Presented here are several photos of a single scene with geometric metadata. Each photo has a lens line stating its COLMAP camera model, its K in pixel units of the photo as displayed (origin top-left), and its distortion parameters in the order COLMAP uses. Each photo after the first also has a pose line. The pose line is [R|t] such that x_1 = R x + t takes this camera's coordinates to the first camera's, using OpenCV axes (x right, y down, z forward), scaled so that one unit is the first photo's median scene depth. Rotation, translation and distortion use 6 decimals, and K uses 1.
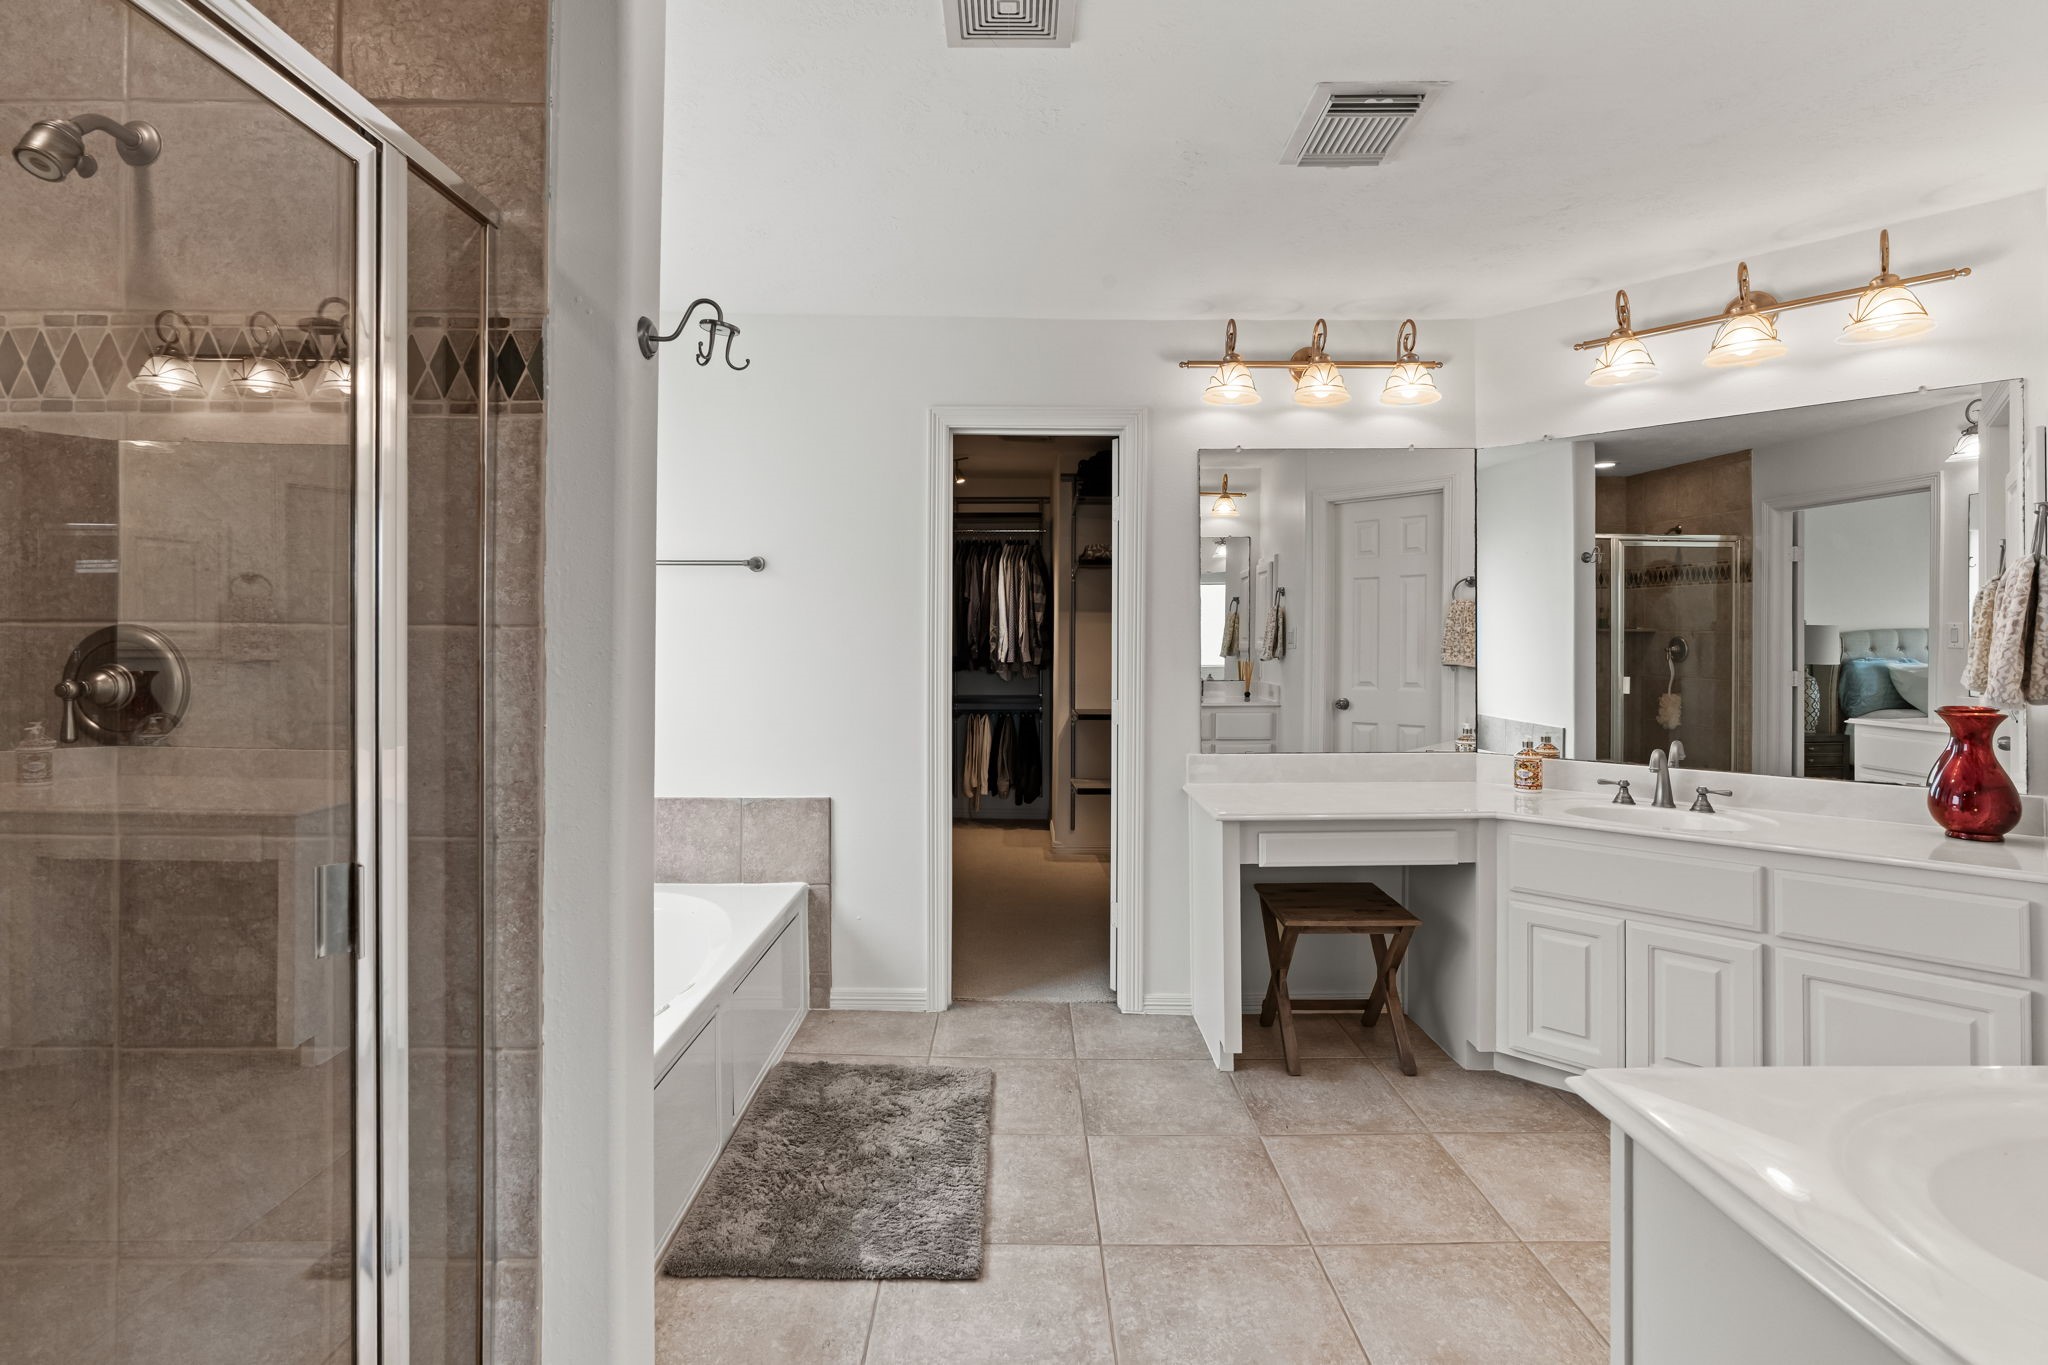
lens RADIAL K [[909.9, 0, 1024.0], [0, 909.9, 682.5], [0, 0, 1]] dist [-0.001034, 0.000049]
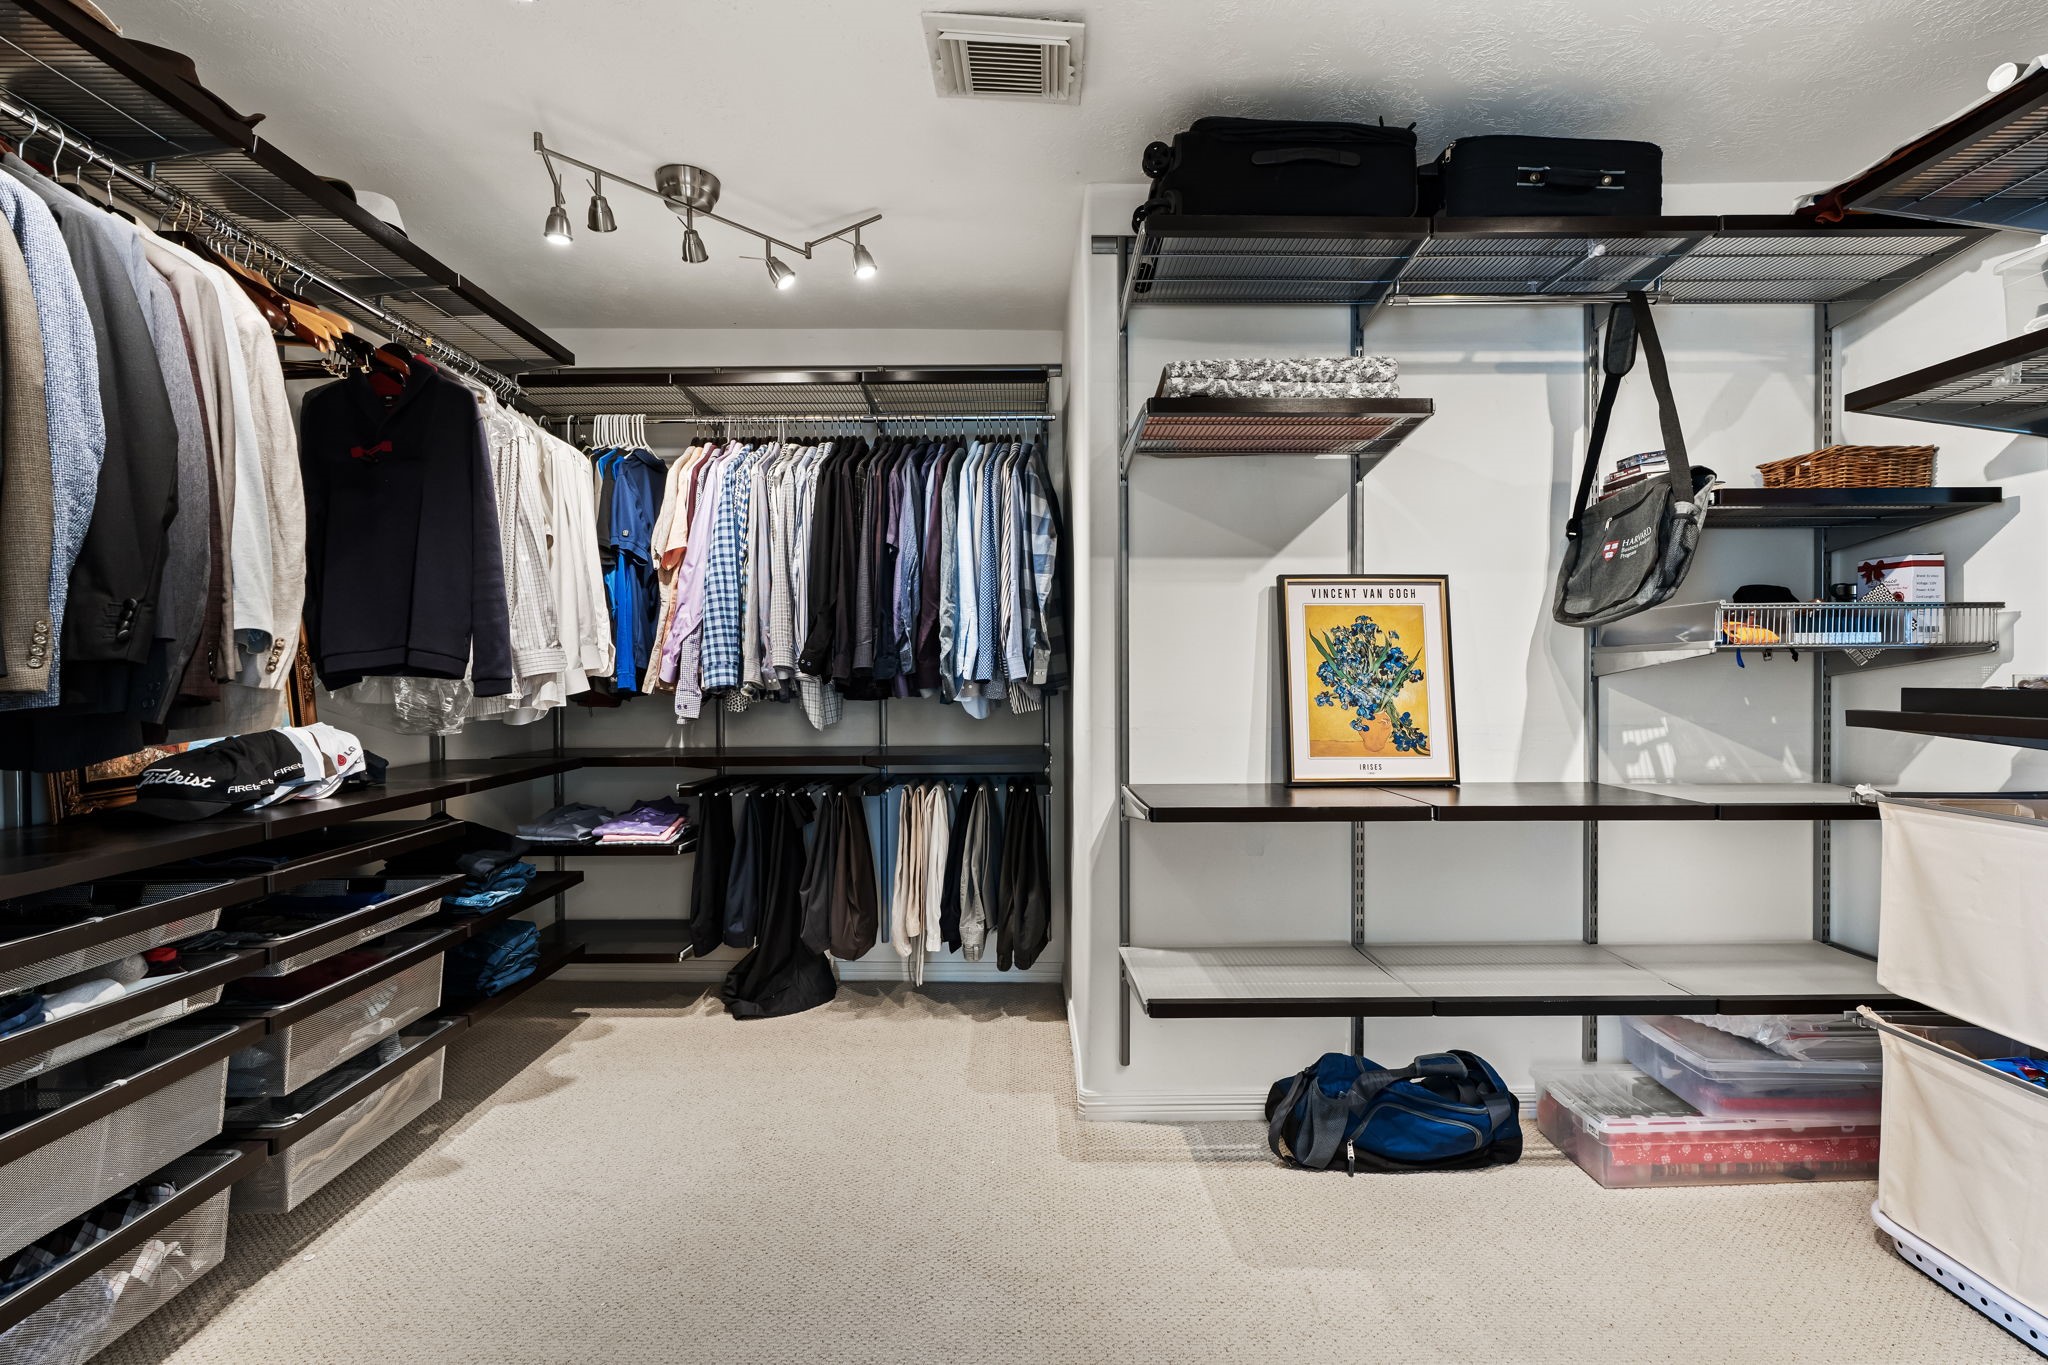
lens RADIAL K [[909.9, 0, 1024.0], [0, 909.9, 682.5], [0, 0, 1]] dist [-0.001034, 0.000049]
pose [[0.999981, -0.005735, -0.002334, 0.007229], [0.005627, 0.999028, -0.043721, 0.000618], [0.002583, 0.043707, 0.999041, 0.512340]]
